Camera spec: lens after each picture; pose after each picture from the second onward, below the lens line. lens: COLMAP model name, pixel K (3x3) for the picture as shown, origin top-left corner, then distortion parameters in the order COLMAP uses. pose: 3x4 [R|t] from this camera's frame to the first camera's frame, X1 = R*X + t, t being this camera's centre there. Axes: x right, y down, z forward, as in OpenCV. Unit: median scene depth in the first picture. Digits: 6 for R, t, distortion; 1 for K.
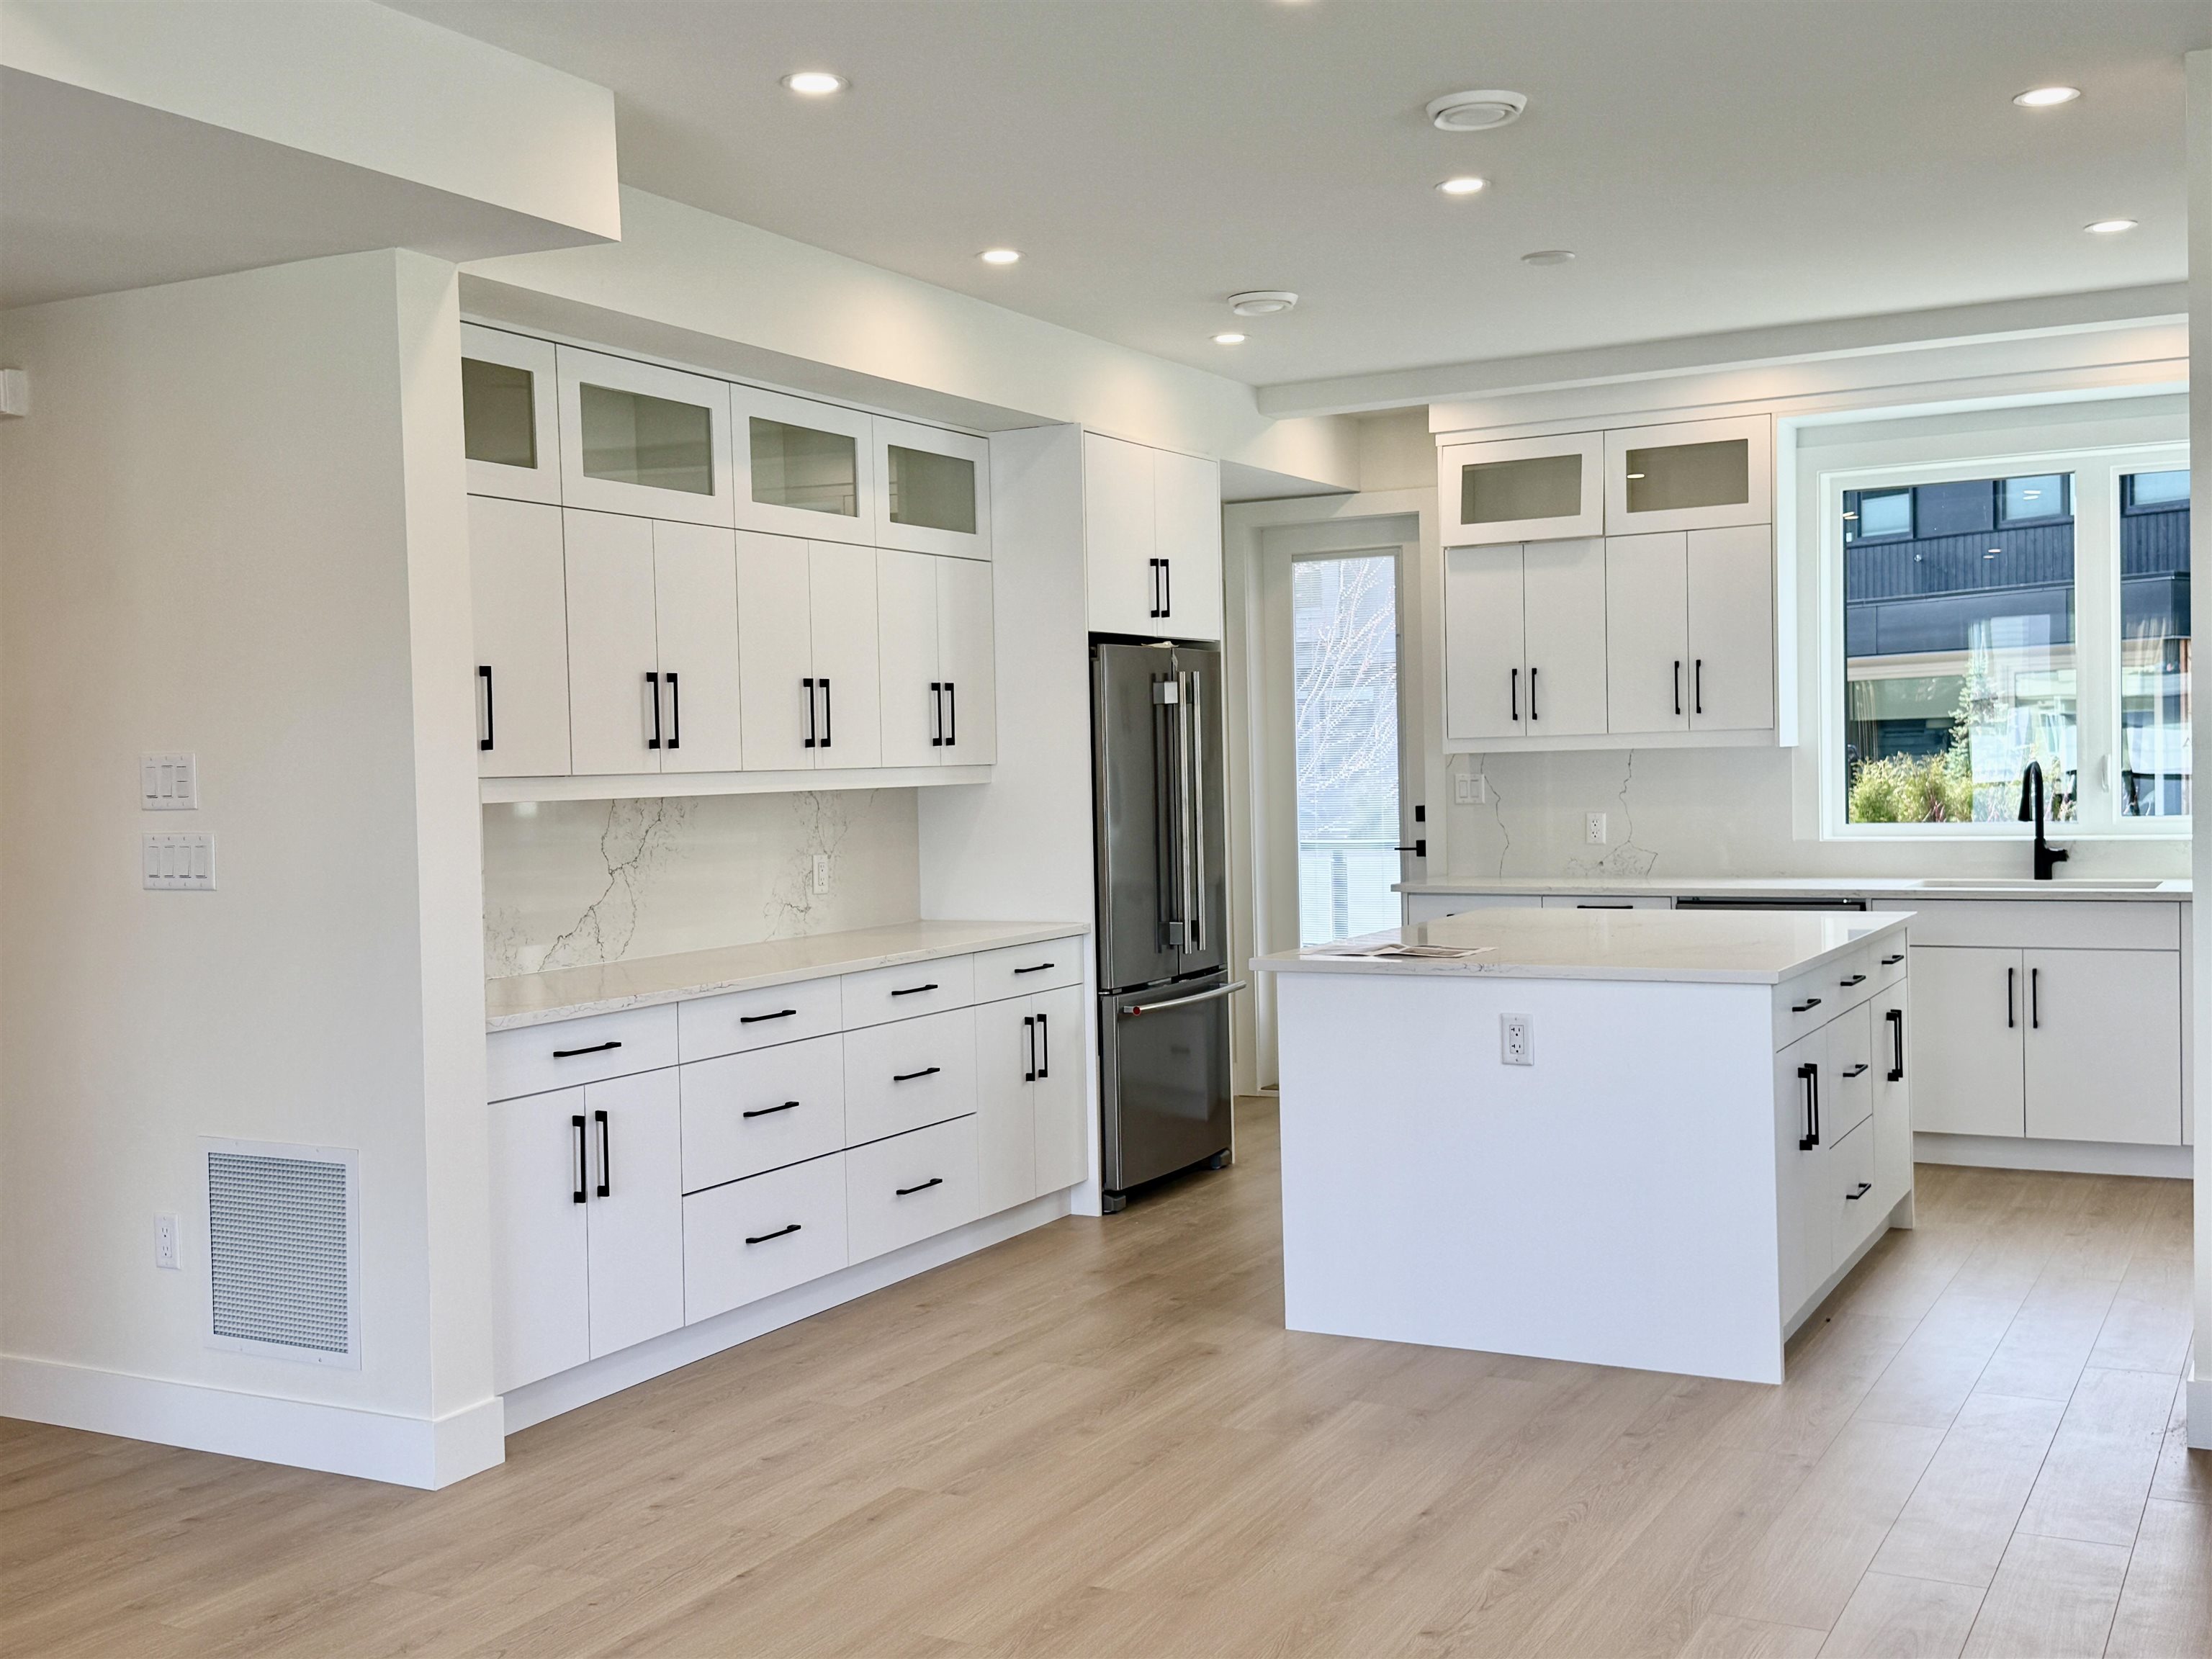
lens RADIAL K [[2307.2, 0, 1106.0], [0, 2307.2, 829.5], [0, 0, 1]] dist [0.104374, 0.005699]
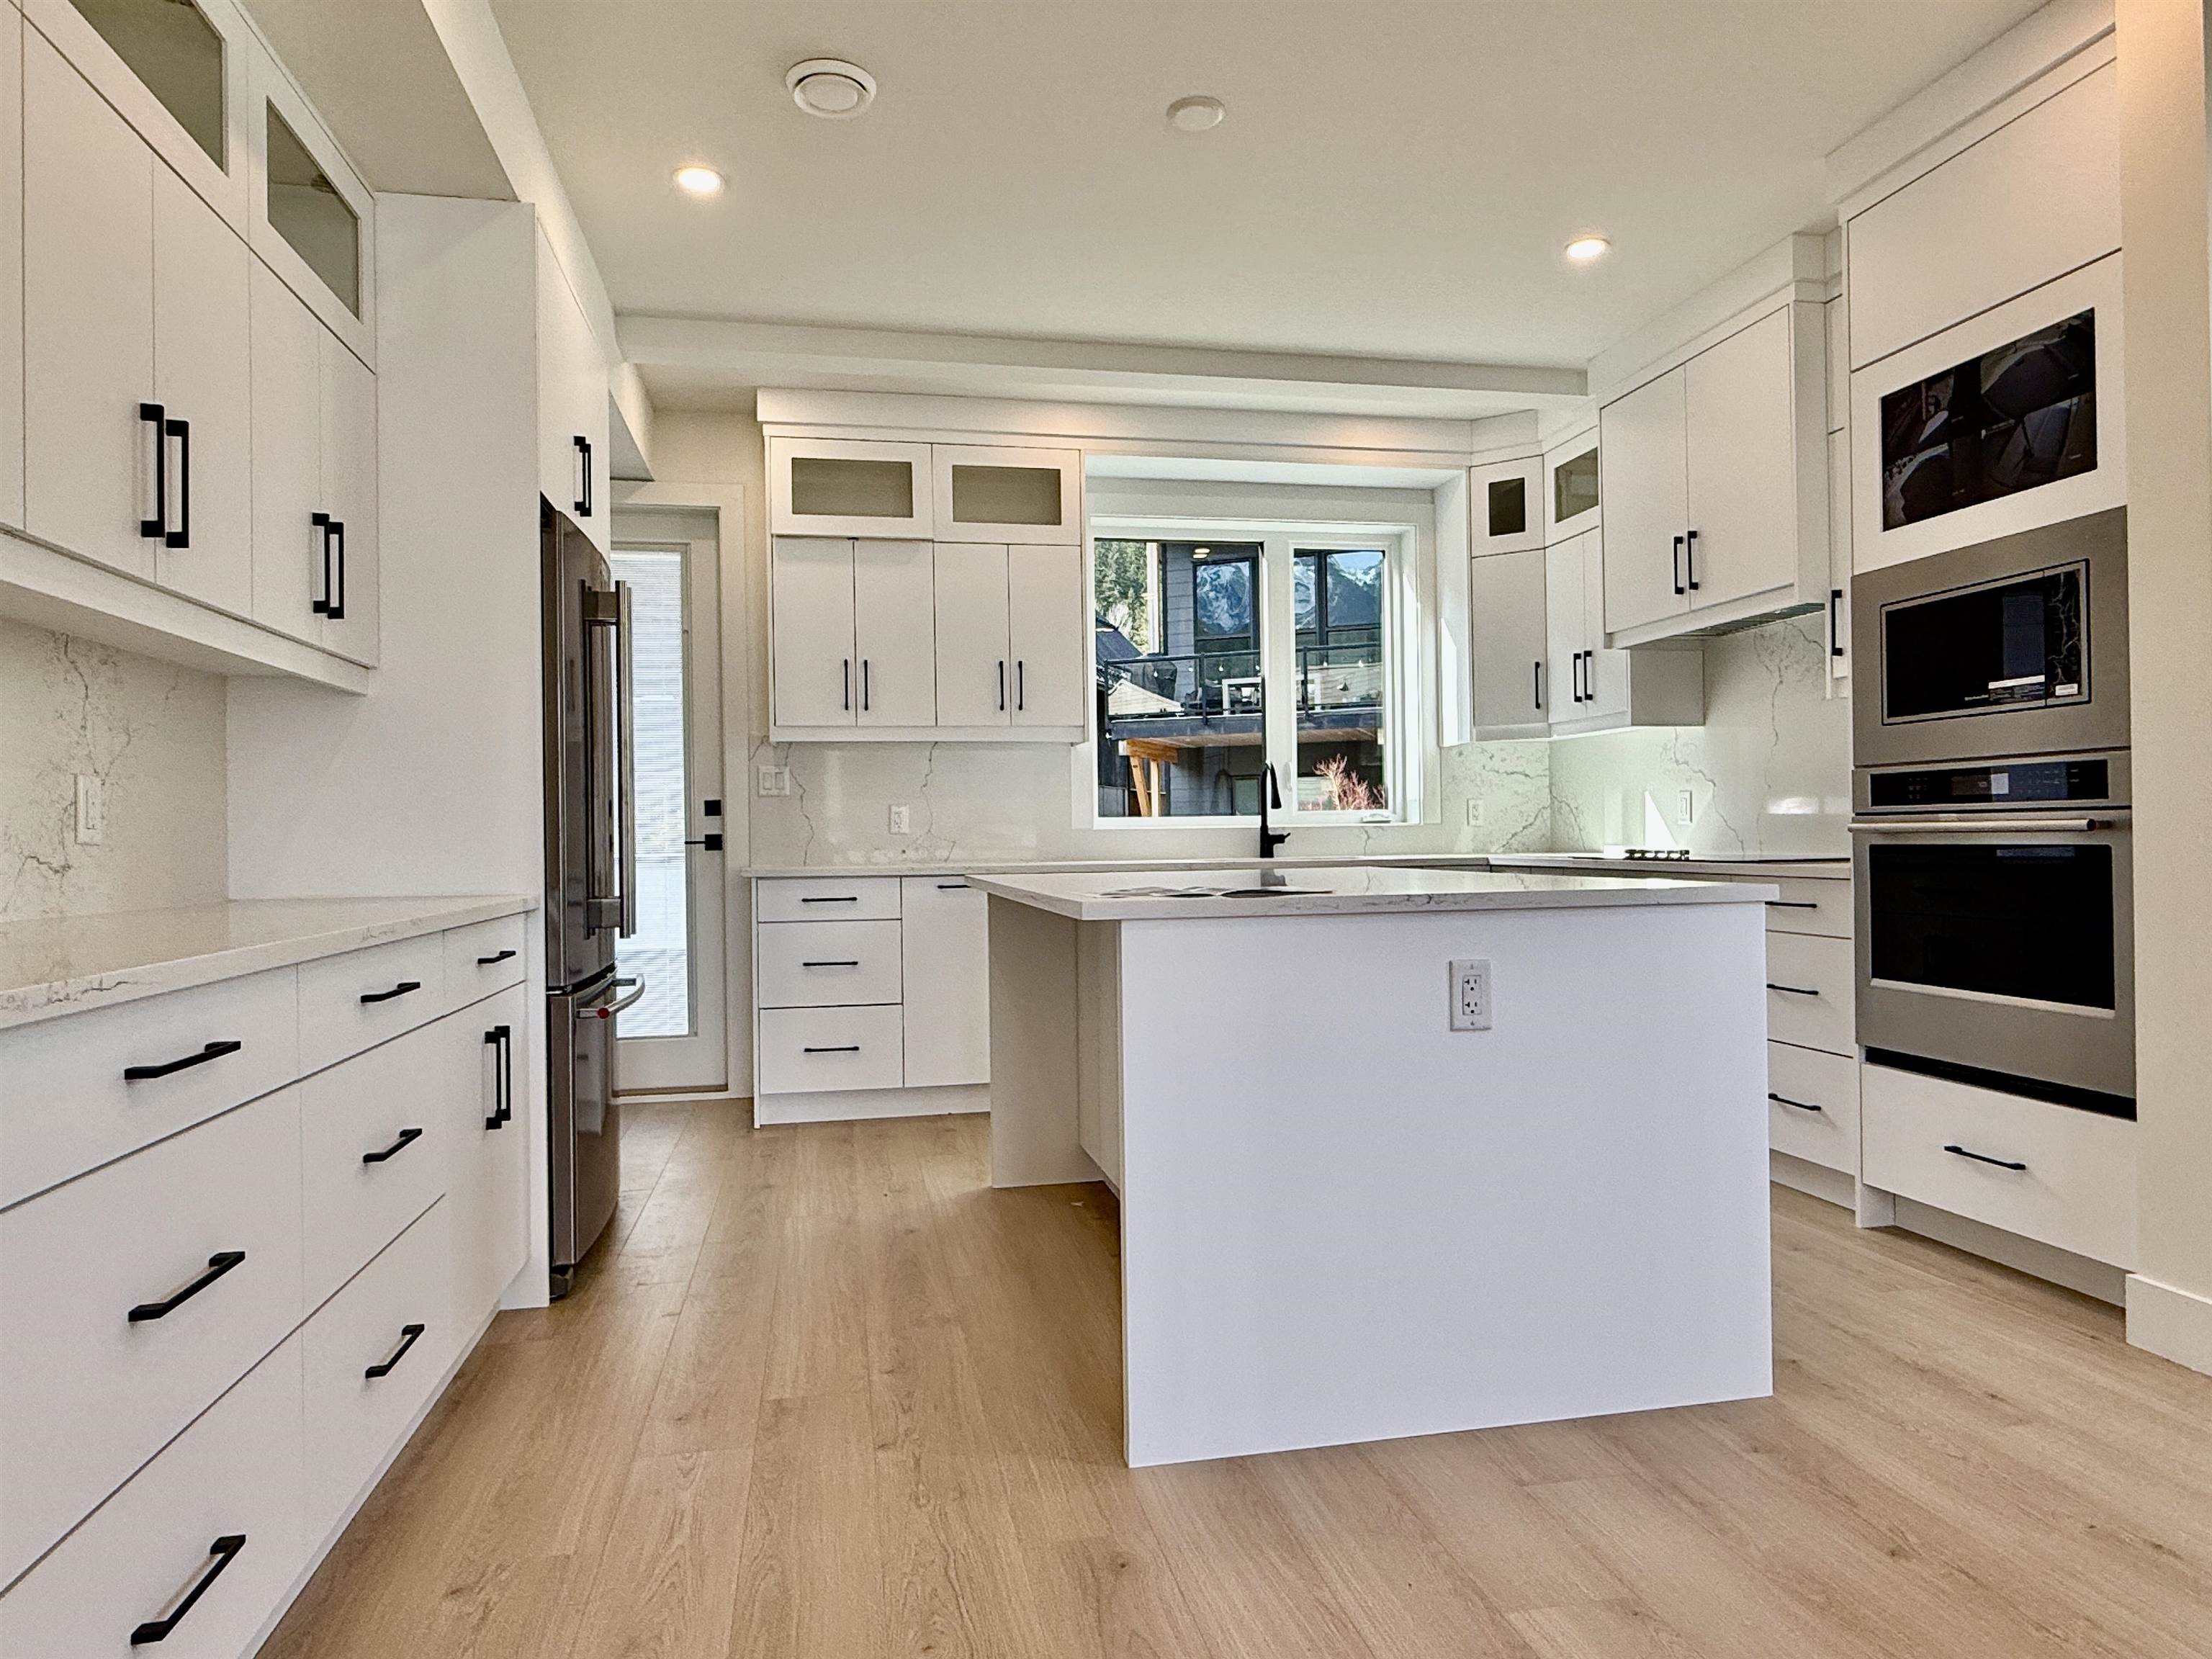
lens RADIAL K [[1342.4, 0, 1106.0], [0, 1342.4, 829.5], [0, 0, 1]] dist [0.036622, -0.040922]
pose [[0.767214, 0.017607, 0.641149, -0.122791], [0.016004, 0.998786, -0.046579, 0.037141], [-0.641191, 0.045997, 0.766002, 0.493192]]
